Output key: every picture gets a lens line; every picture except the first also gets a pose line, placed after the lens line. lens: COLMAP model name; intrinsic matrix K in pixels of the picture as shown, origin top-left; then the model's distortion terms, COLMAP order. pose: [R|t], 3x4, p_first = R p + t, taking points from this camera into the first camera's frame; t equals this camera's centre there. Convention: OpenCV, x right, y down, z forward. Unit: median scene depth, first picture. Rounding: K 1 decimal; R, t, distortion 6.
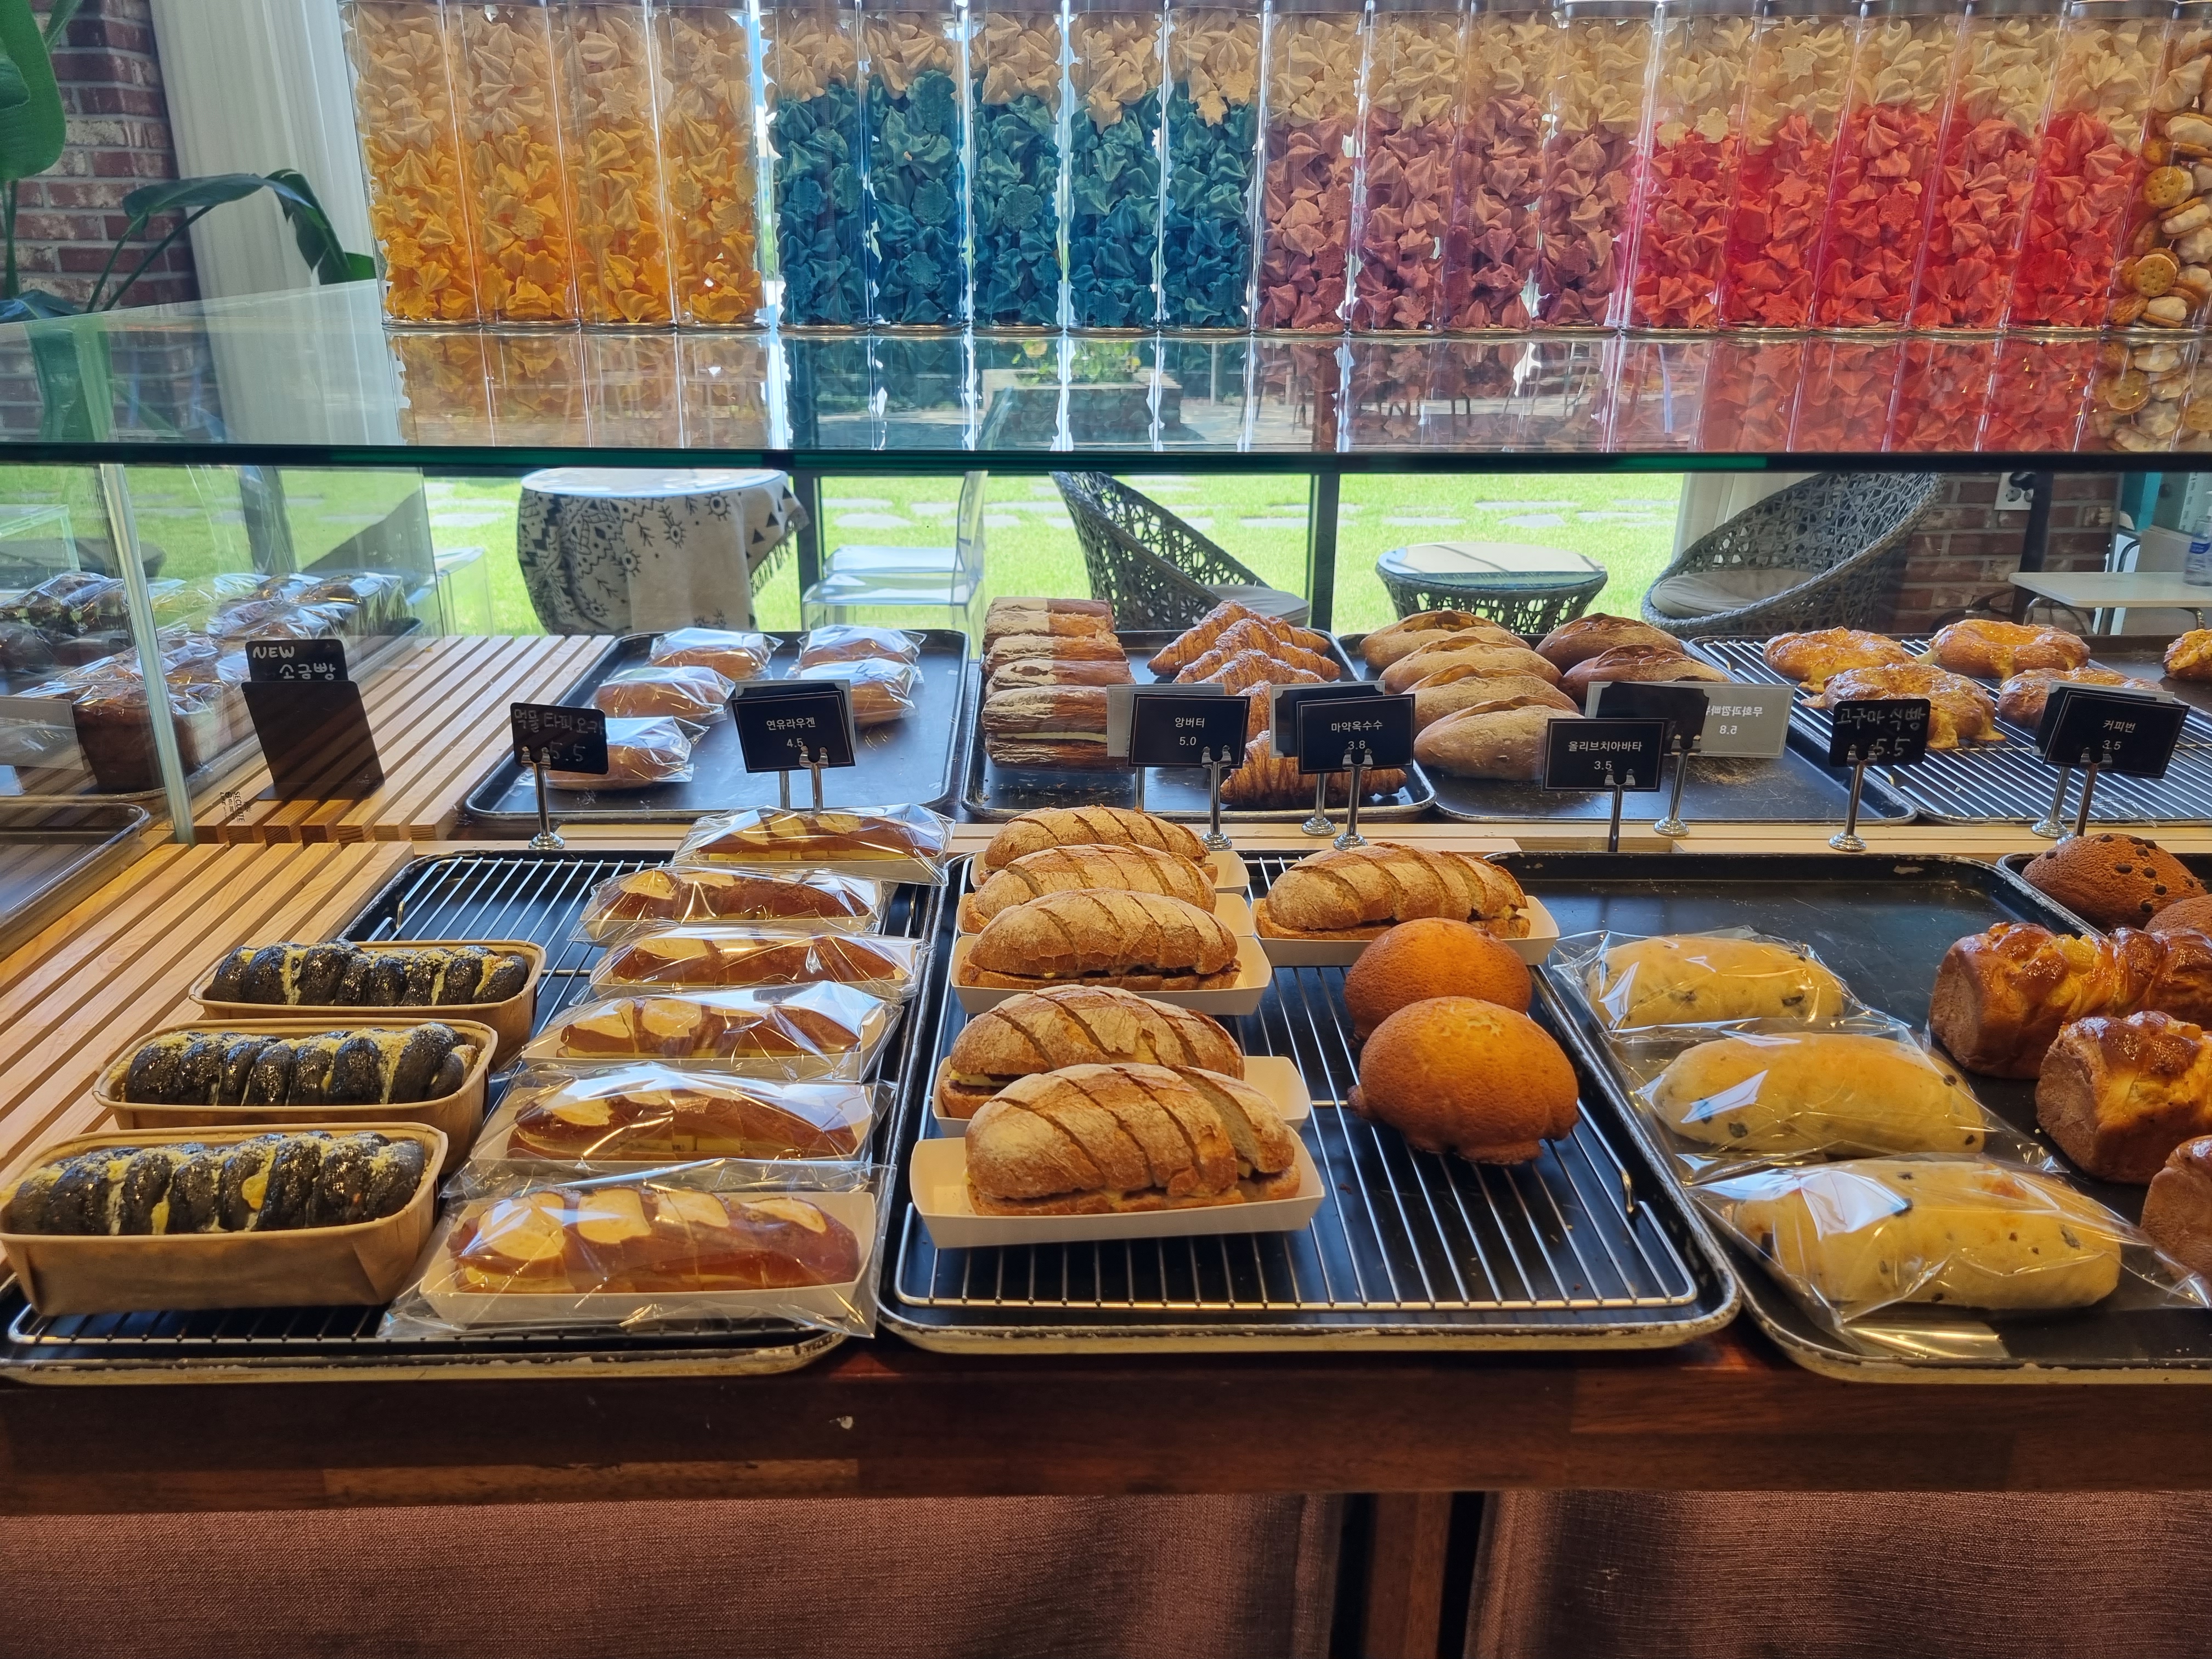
lens RADIAL K [[1646.6, 0, 1091.8], [0, 1646.6, 822.2], [0, 0, 1]] dist [0.049095, -0.027051]
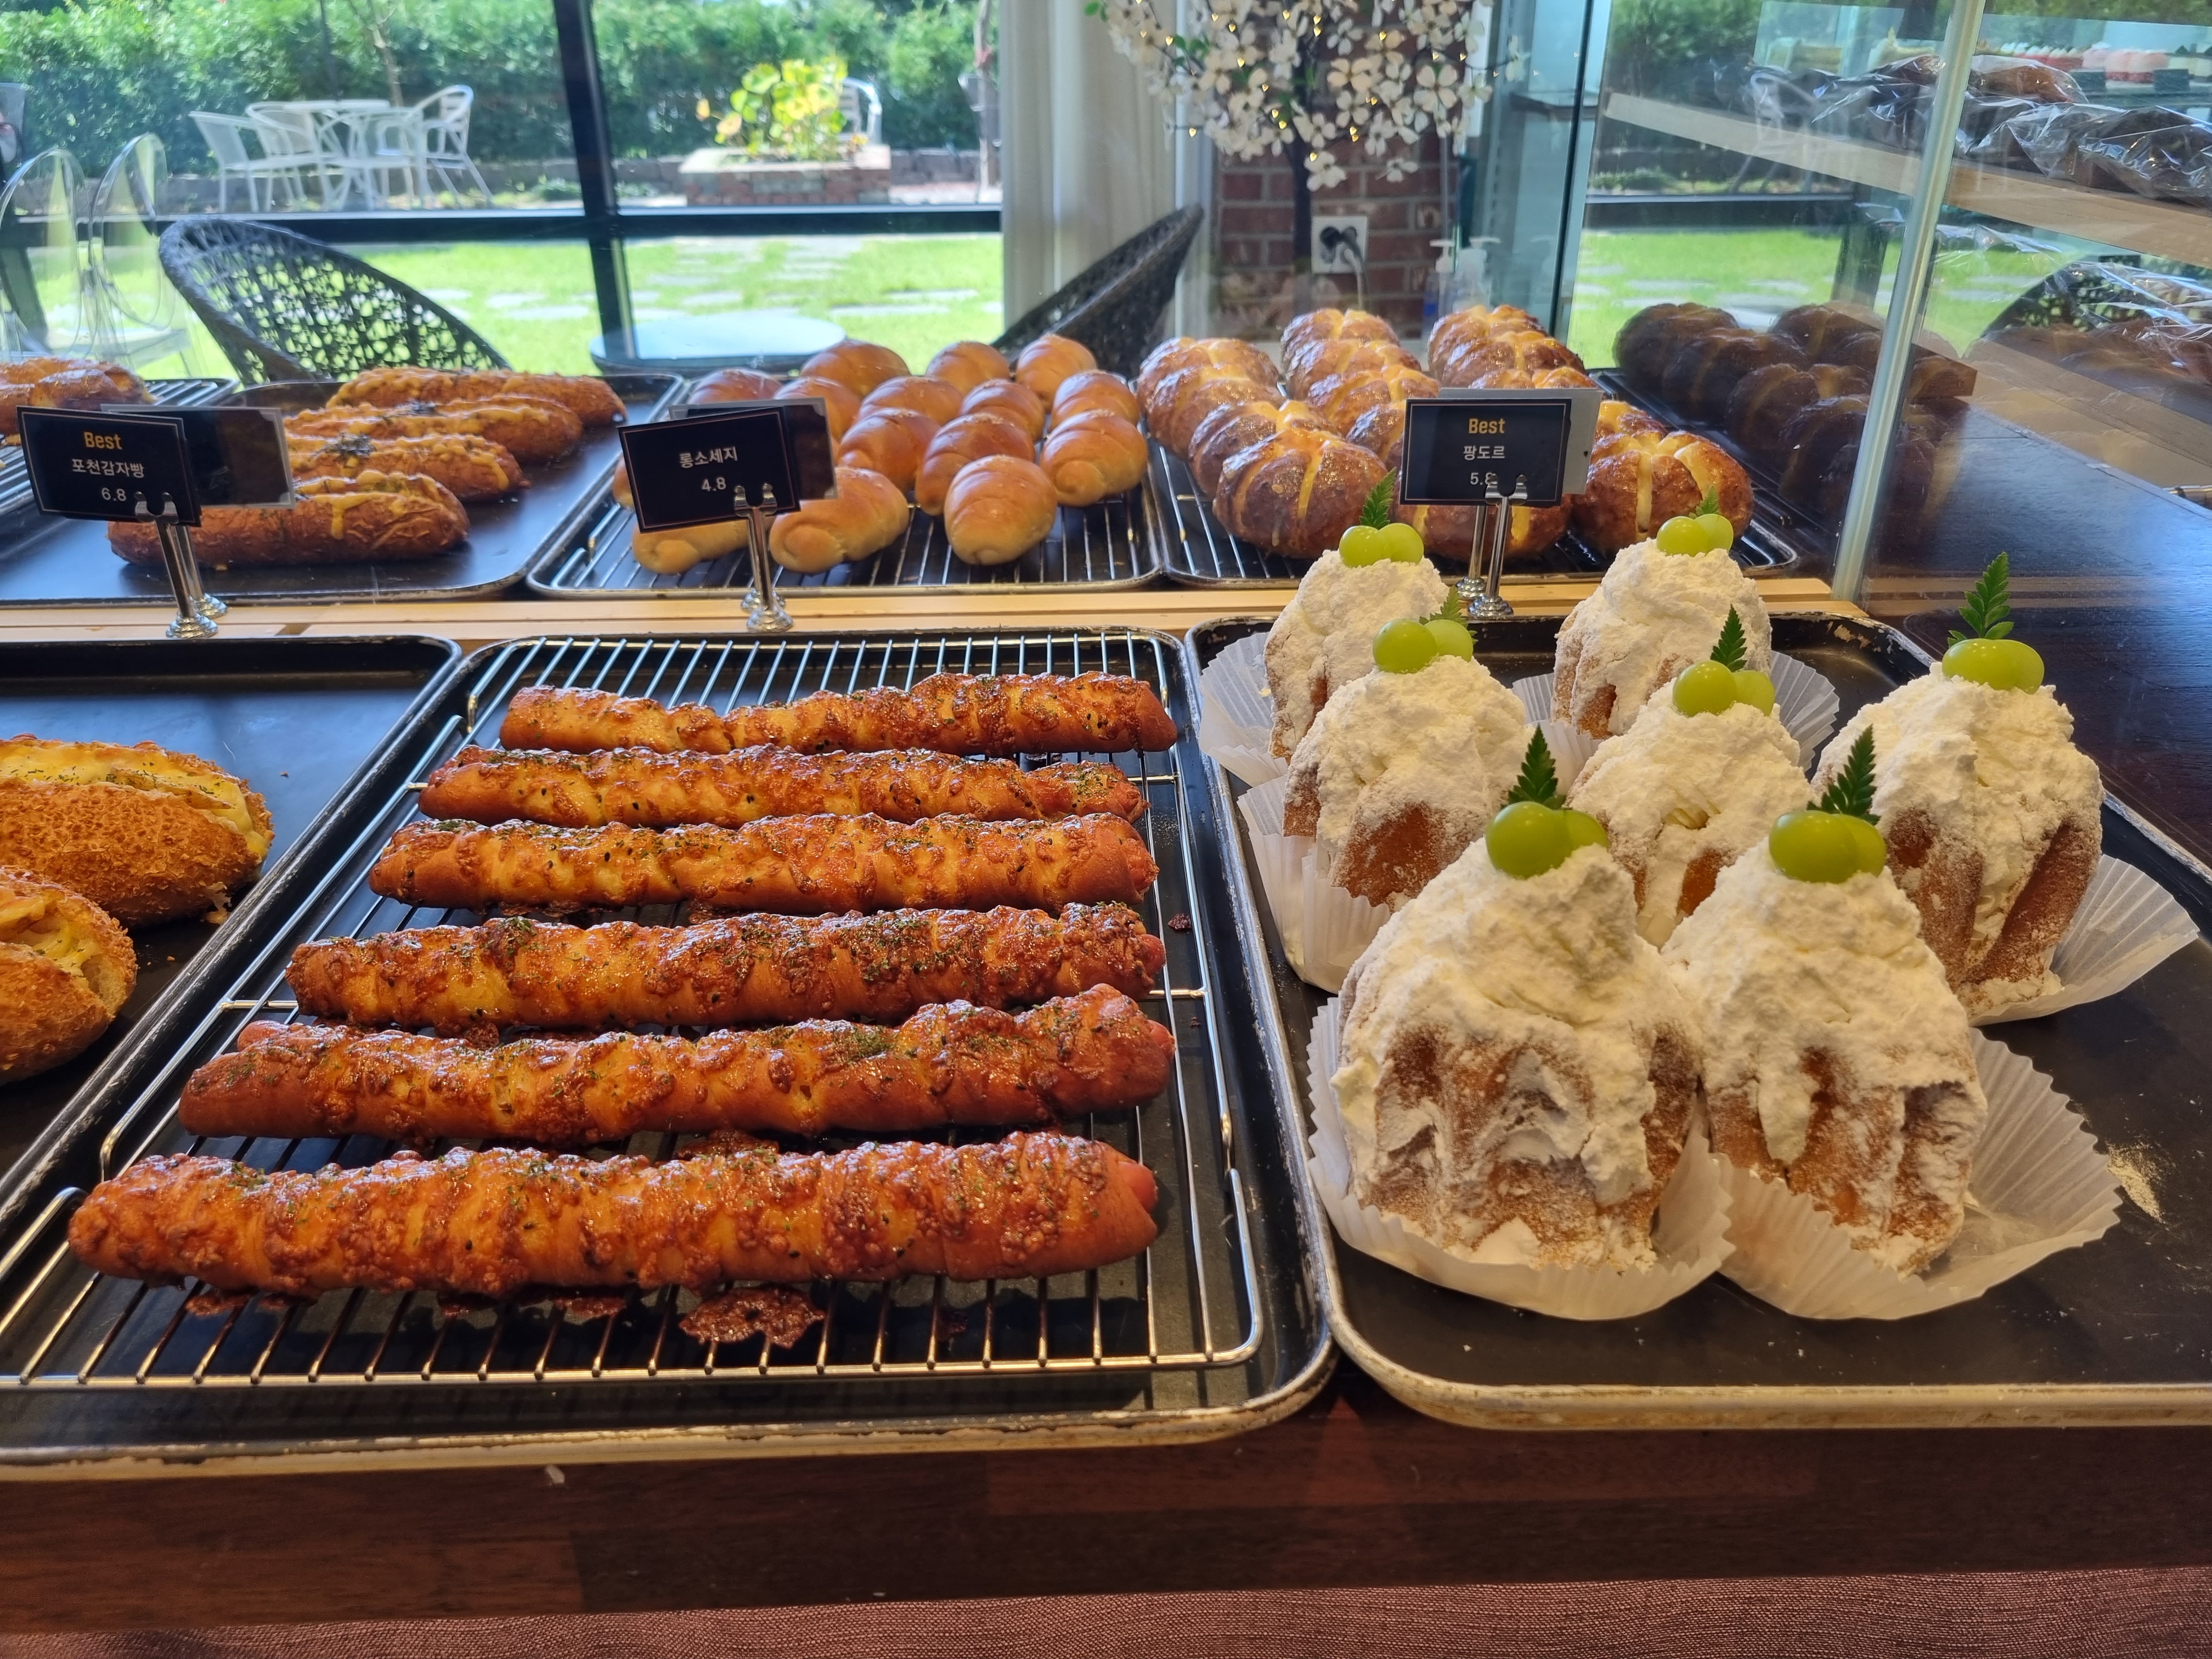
lens RADIAL K [[1646.6, 0, 1112.1], [0, 1646.6, 819.5], [0, 0, 1]] dist [0.049095, -0.027051]
pose [[0.999750, -0.021102, 0.007338, 0.416111], [0.020178, 0.993845, 0.108927, 0.007313], [-0.009591, -0.108751, 0.994023, 0.079123]]
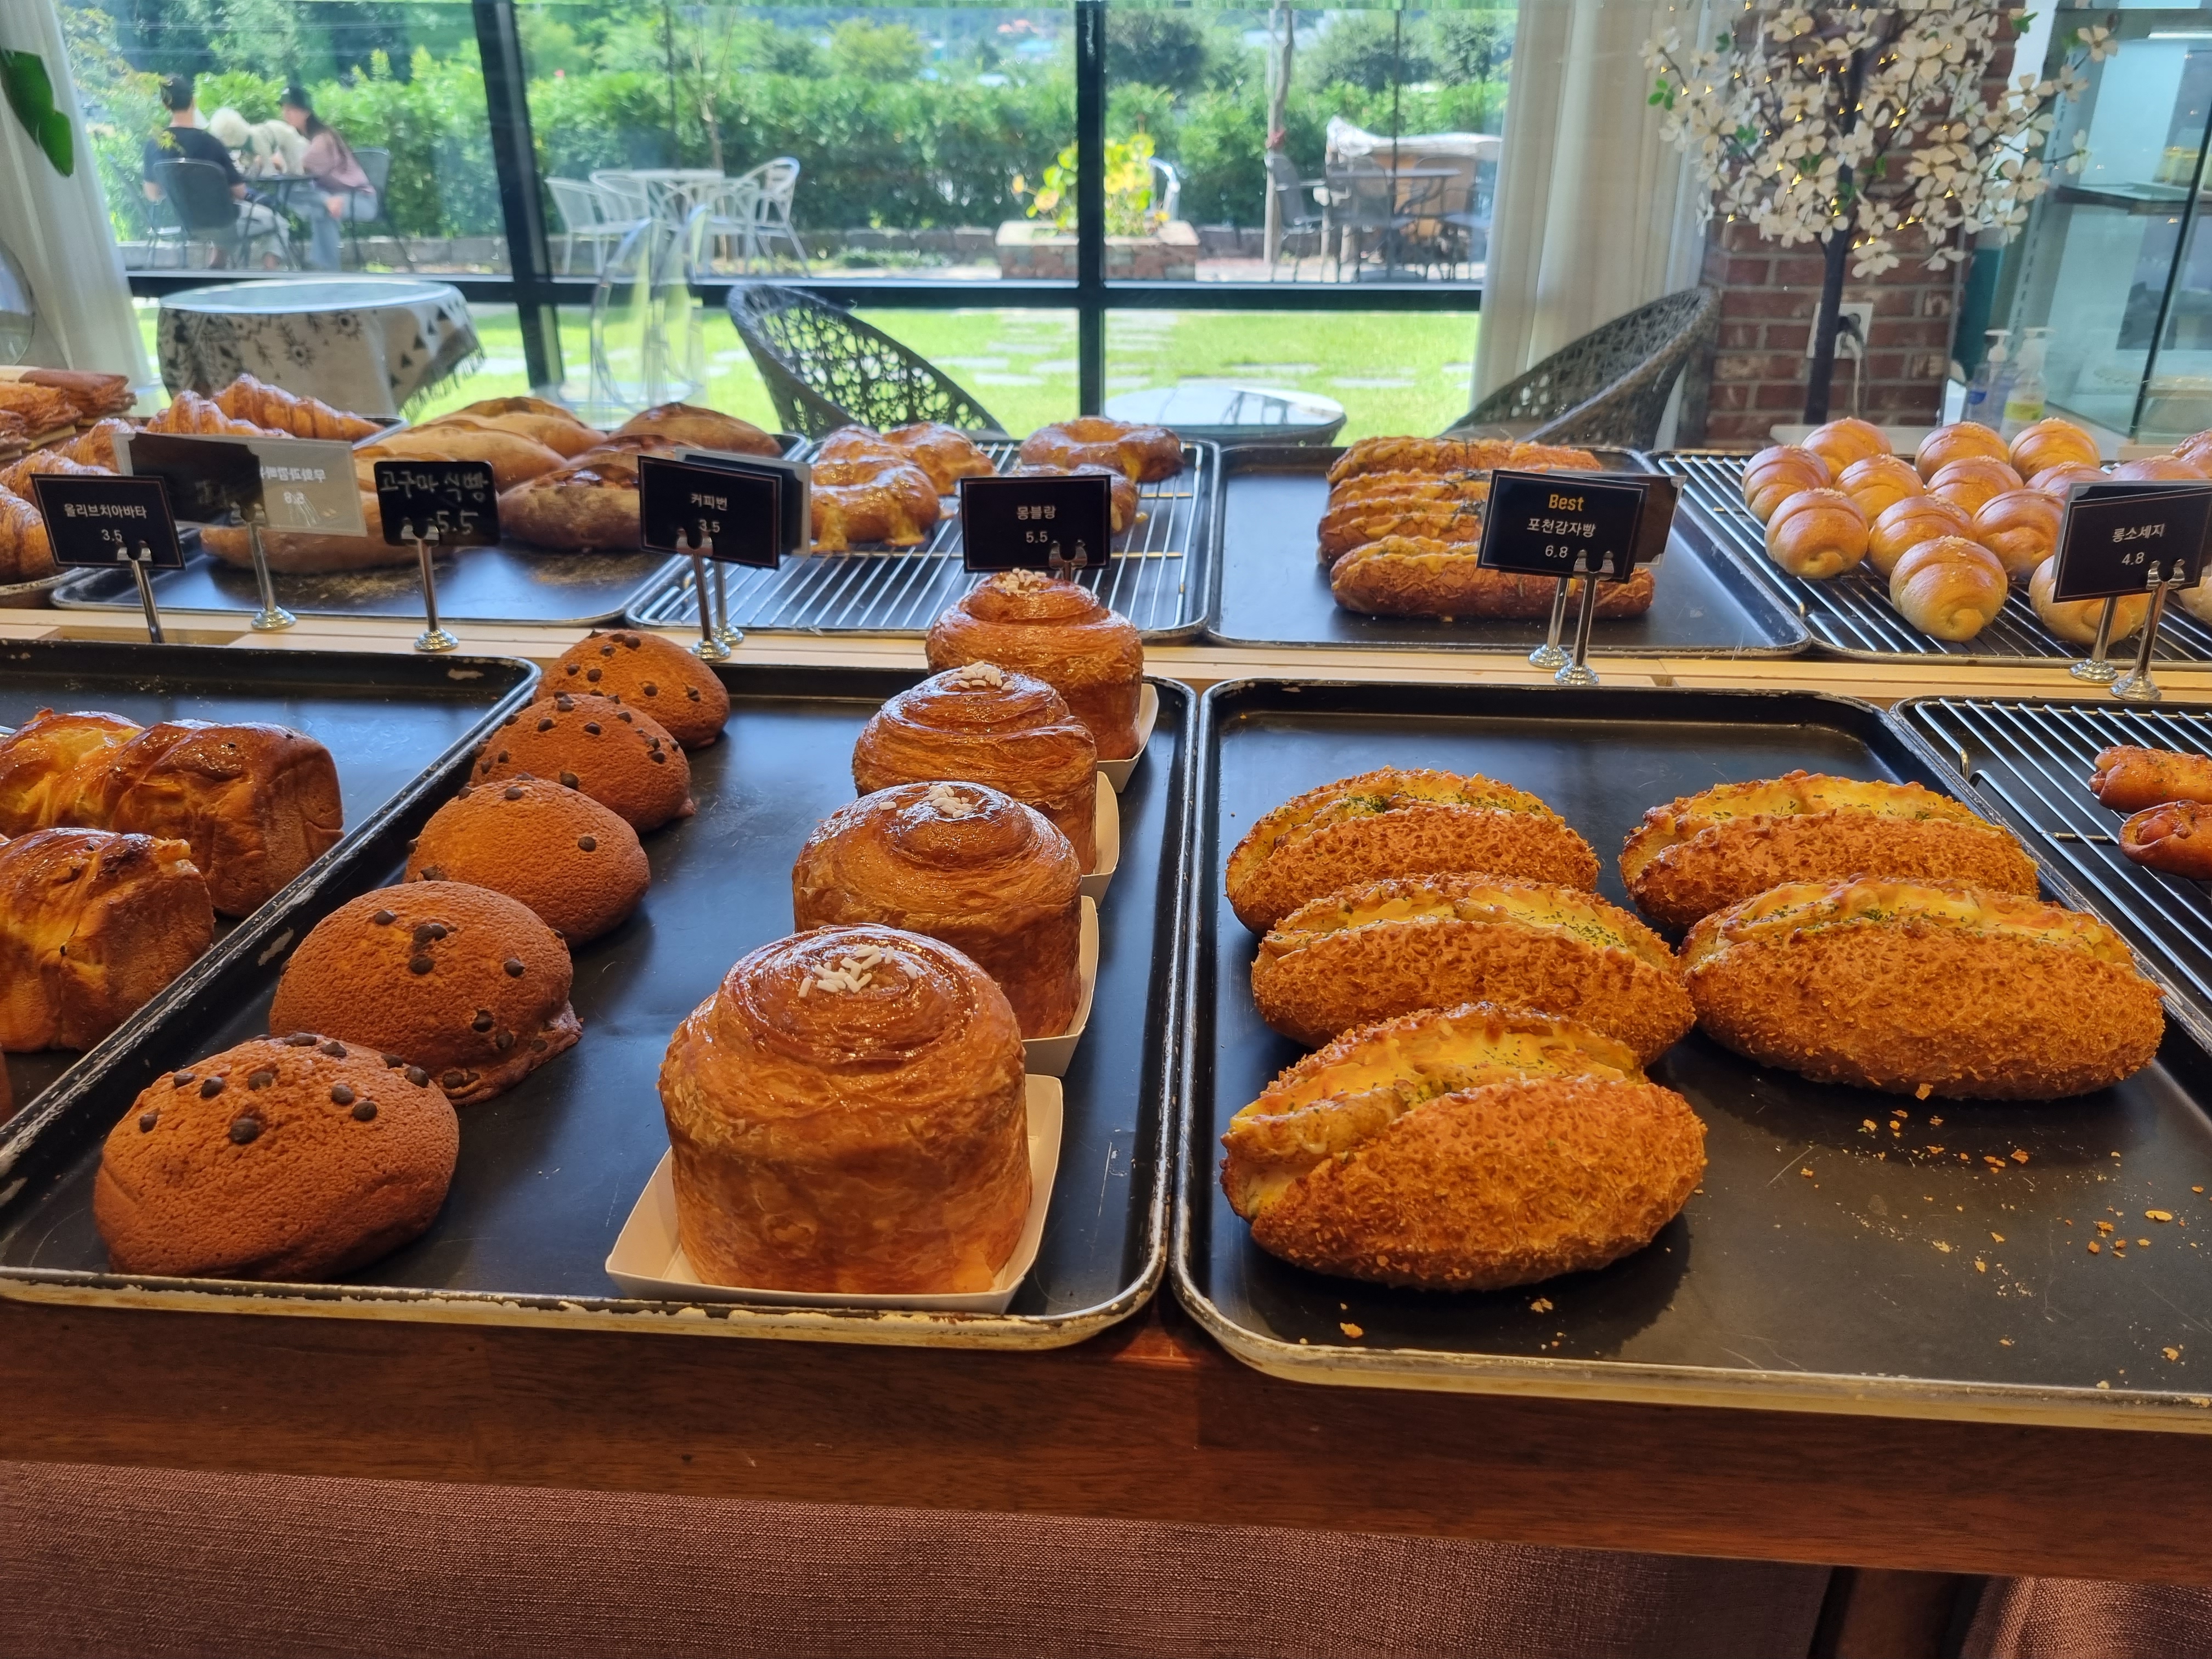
lens RADIAL K [[1646.6, 0, 1118.9], [0, 1646.6, 833.3], [0, 0, 1]] dist [0.049095, -0.027051]
pose [[0.996493, 0.033850, -0.076524, 0.248440], [-0.027949, 0.996646, 0.076910, 0.009873], [0.078871, -0.074502, 0.994097, 0.060023]]
